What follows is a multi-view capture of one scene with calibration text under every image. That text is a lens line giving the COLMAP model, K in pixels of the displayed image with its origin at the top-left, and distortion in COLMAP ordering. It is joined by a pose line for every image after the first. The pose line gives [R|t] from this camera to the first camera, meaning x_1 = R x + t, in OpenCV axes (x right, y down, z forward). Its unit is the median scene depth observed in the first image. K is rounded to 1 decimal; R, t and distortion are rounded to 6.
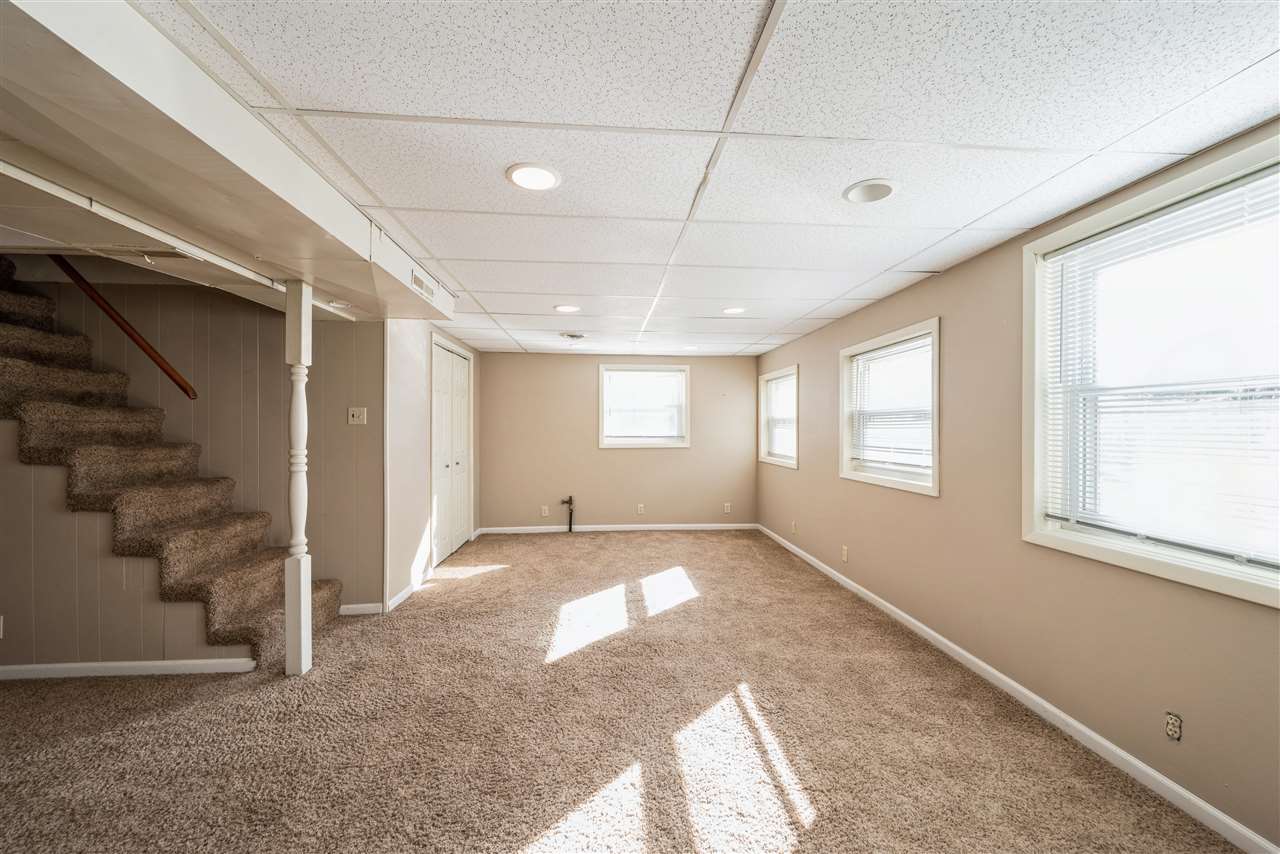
lens RADIAL K [[513.4, 0, 641.2], [0, 513.4, 427.9], [0, 0, 1]] dist [-0.001934, 0.000565]
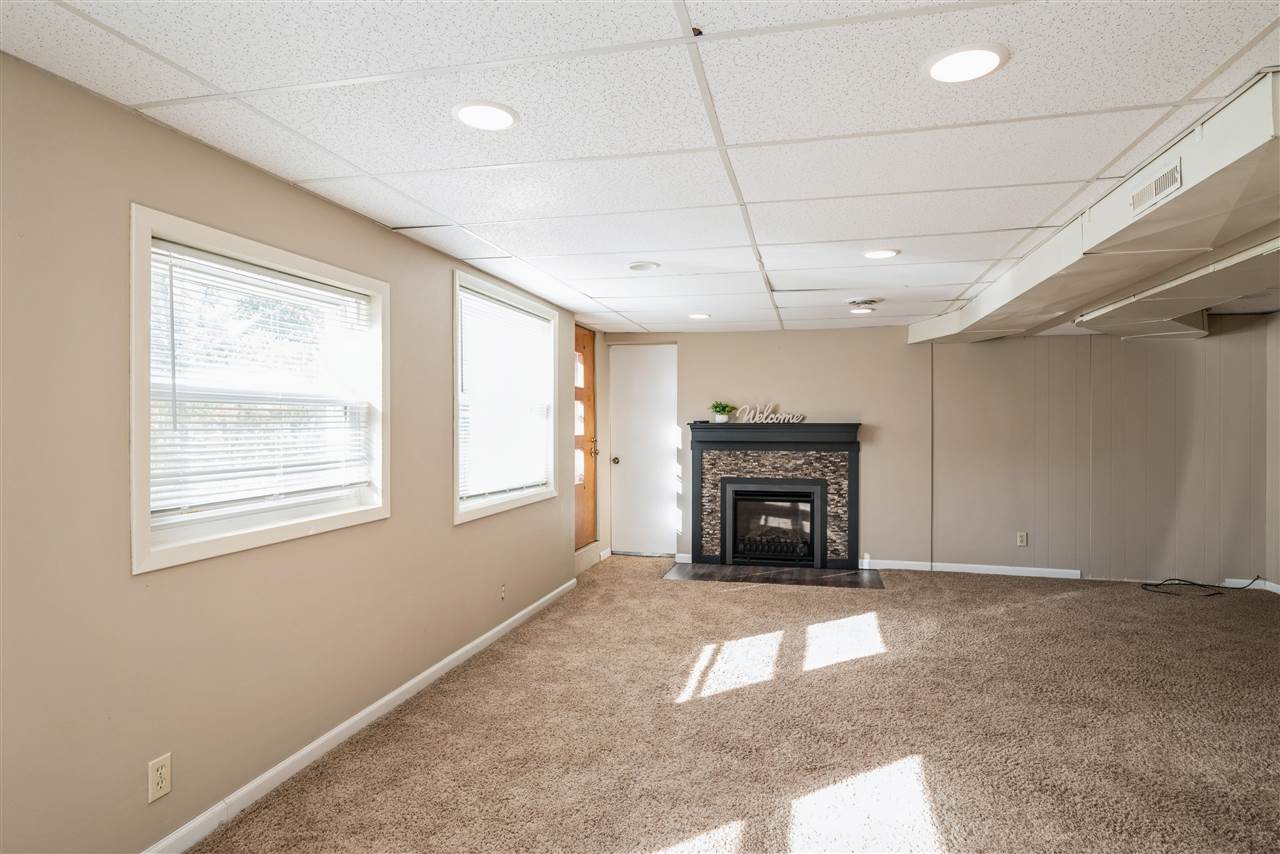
lens RADIAL K [[702.0, 0, 639.7], [0, 702.0, 427.9], [0, 0, 1]] dist [-0.007404, -0.000525]
pose [[-0.950603, -0.001855, 0.310404, -0.126083], [-0.000031, 0.999983, 0.005881, -0.007661], [-0.310410, 0.005581, -0.950586, 2.181479]]
